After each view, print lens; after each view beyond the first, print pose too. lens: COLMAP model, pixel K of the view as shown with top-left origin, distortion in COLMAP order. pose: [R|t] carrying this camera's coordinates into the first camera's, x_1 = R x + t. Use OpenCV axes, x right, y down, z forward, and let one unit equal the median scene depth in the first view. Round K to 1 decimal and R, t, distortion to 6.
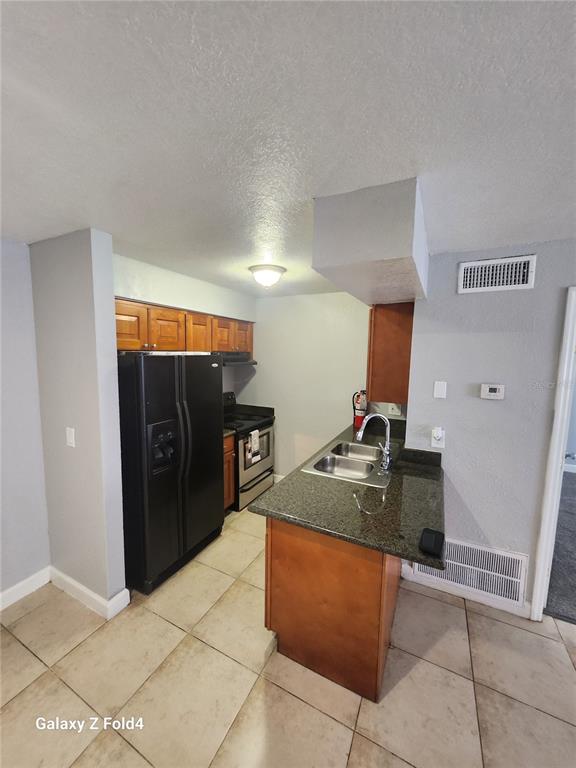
lens RADIAL K [[306.2, 0, 289.4], [0, 306.2, 384.1], [0, 0, 1]] dist [0.002937, 0.001069]
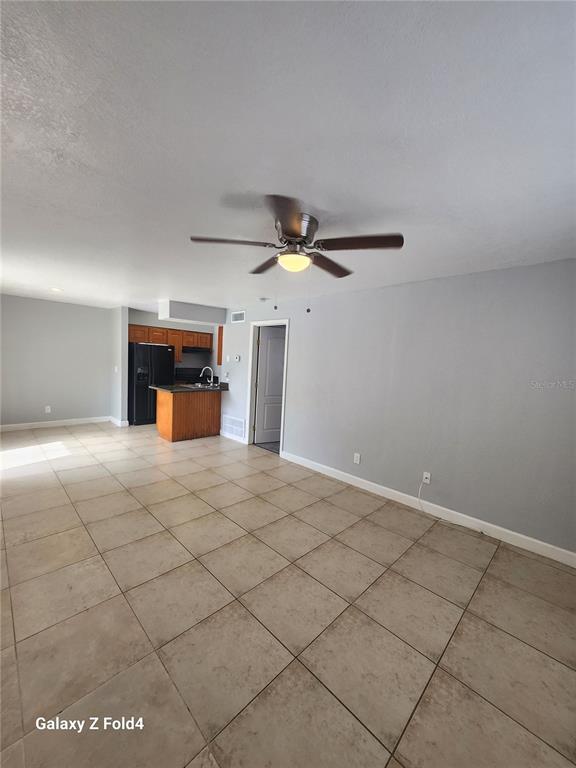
lens RADIAL K [[306.2, 0, 279.2], [0, 306.2, 382.9], [0, 0, 1]] dist [0.002937, 0.001069]
pose [[0.947045, 0.059118, -0.315611, 1.799776], [-0.074618, 0.996516, -0.037245, 0.305730], [0.312310, 0.058823, 0.948157, -1.411585]]
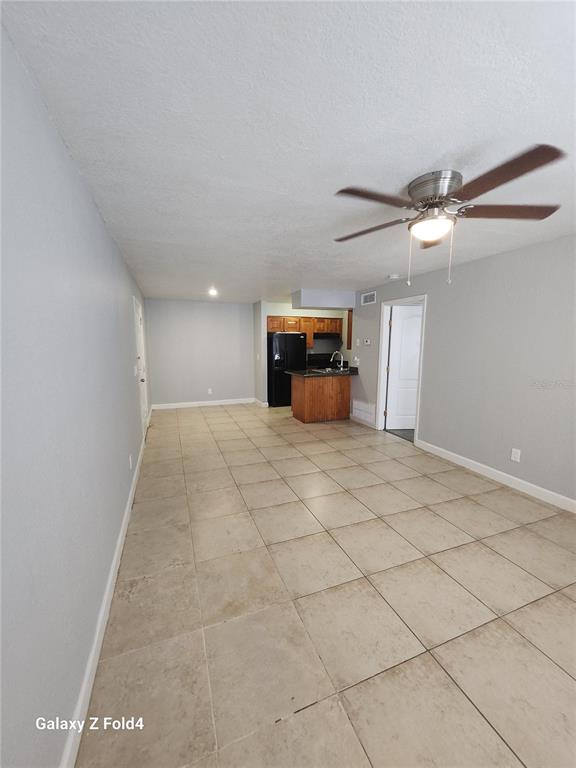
lens RADIAL K [[306.2, 0, 282.8], [0, 306.2, 386.9], [0, 0, 1]] dist [0.002937, 0.001069]
pose [[0.742825, 0.086433, -0.663883, 1.881130], [-0.067080, 0.996250, 0.054650, 0.311044], [0.666117, 0.003938, 0.745837, -1.453851]]
